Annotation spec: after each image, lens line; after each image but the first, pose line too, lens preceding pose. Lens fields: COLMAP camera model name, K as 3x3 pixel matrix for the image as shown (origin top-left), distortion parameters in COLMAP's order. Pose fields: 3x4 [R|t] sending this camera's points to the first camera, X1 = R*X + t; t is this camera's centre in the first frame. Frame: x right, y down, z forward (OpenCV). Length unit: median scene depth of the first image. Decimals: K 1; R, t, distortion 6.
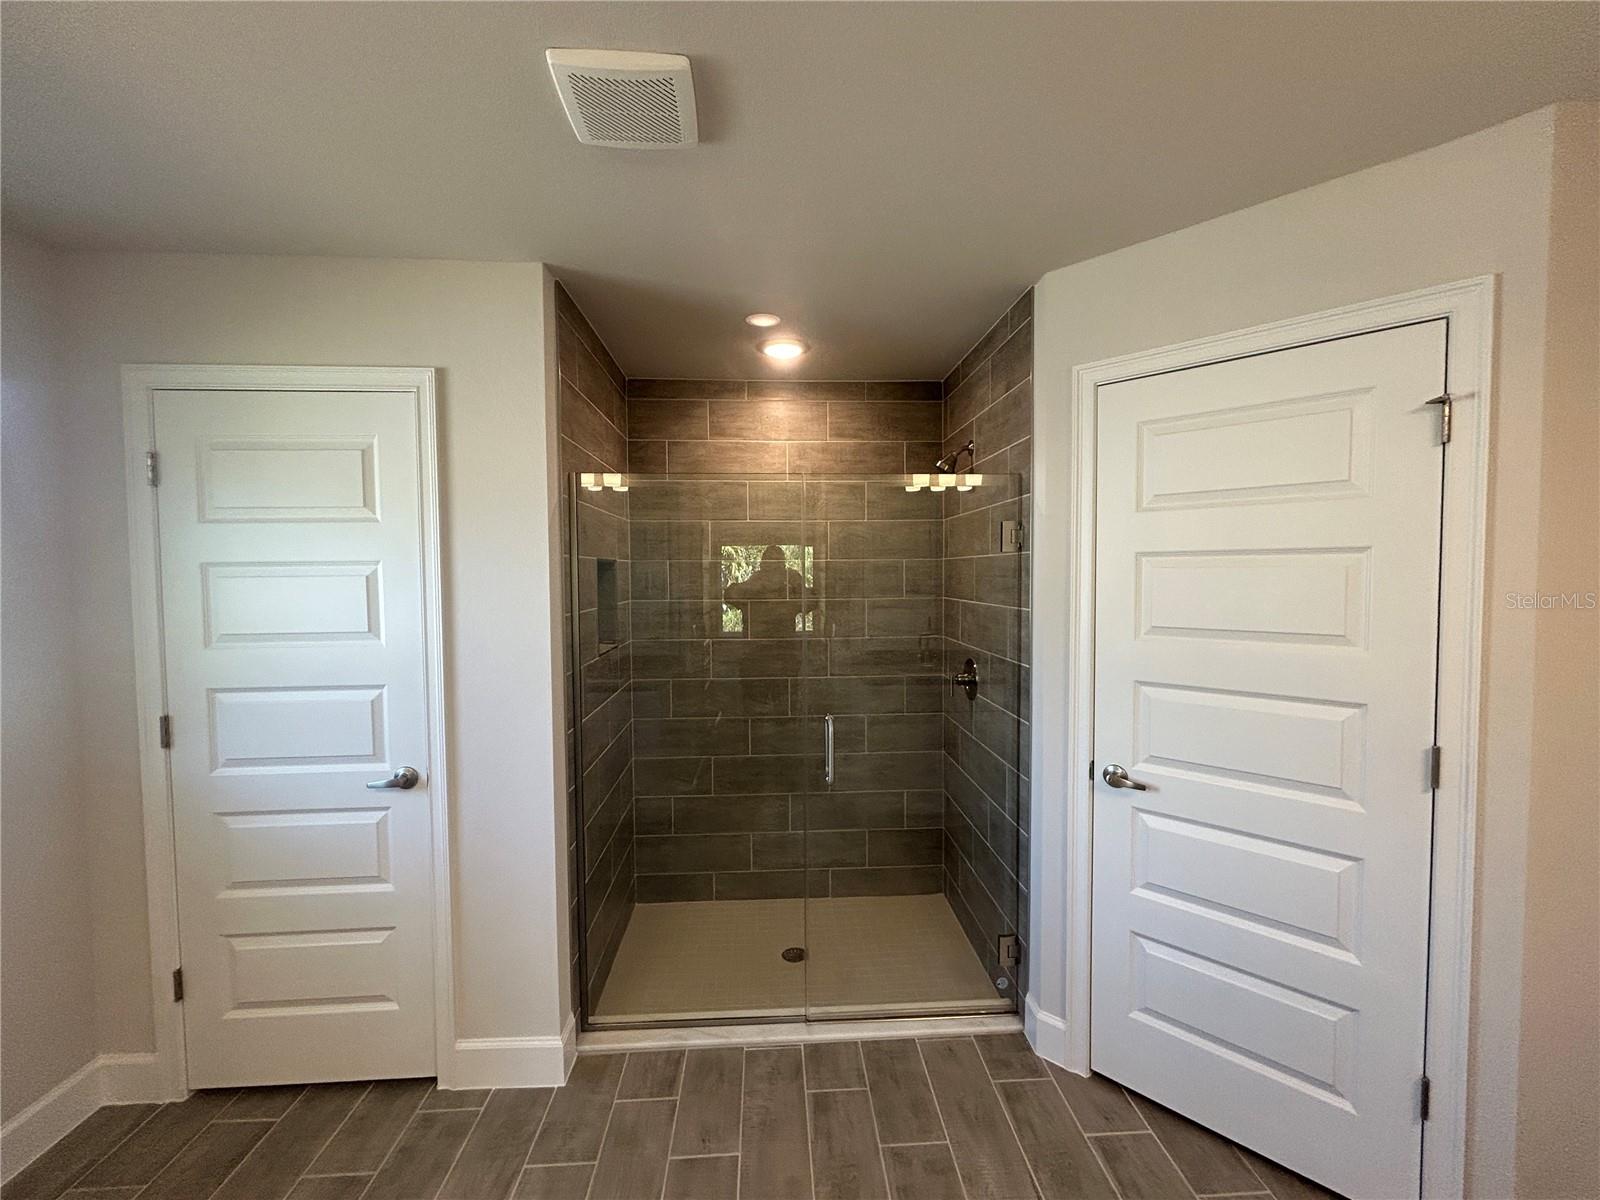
lens RADIAL K [[643.2, 0, 804.8], [0, 643.2, 593.8], [0, 0, 1]] dist [-0.003765, 0.000192]
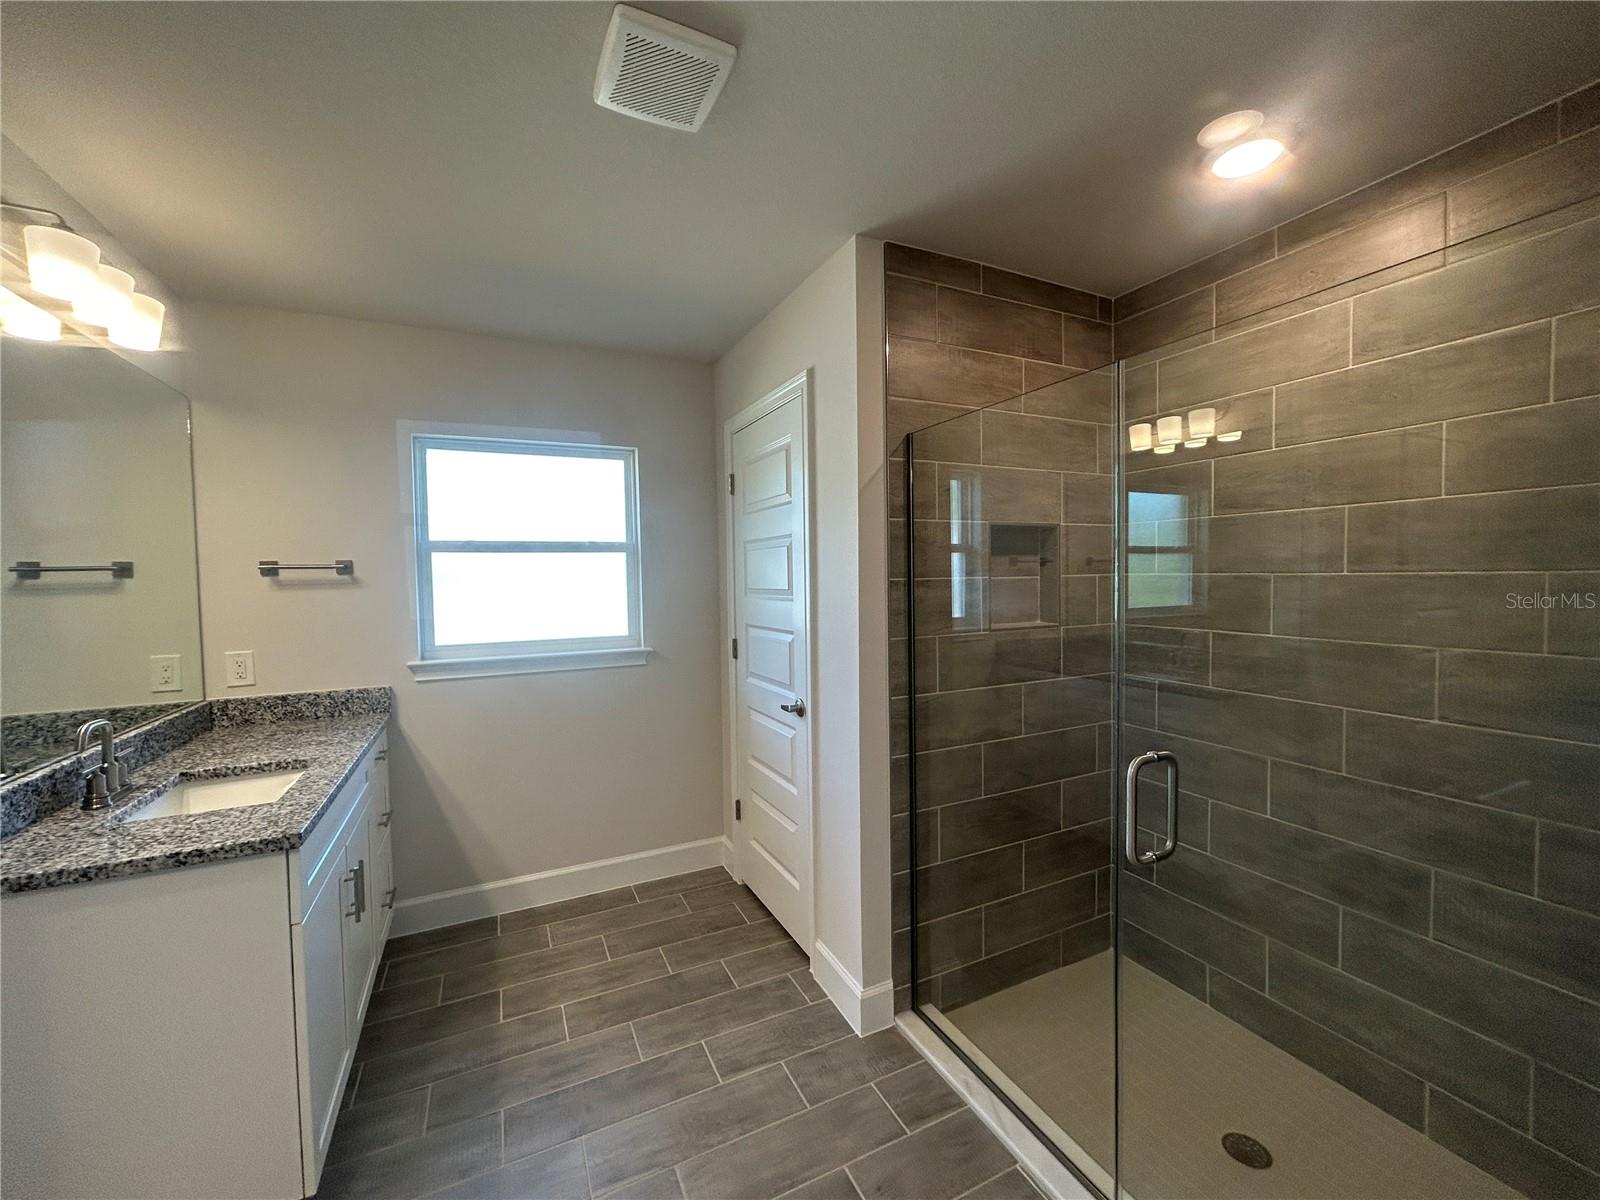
lens RADIAL K [[643.2, 0, 795.9], [0, 643.2, 595.2], [0, 0, 1]] dist [-0.003765, 0.000192]
pose [[0.375242, 0.030181, -0.926435, 0.482968], [-0.018906, 0.999511, 0.024904, 0.035537], [0.926734, 0.008170, 0.375629, 0.480846]]
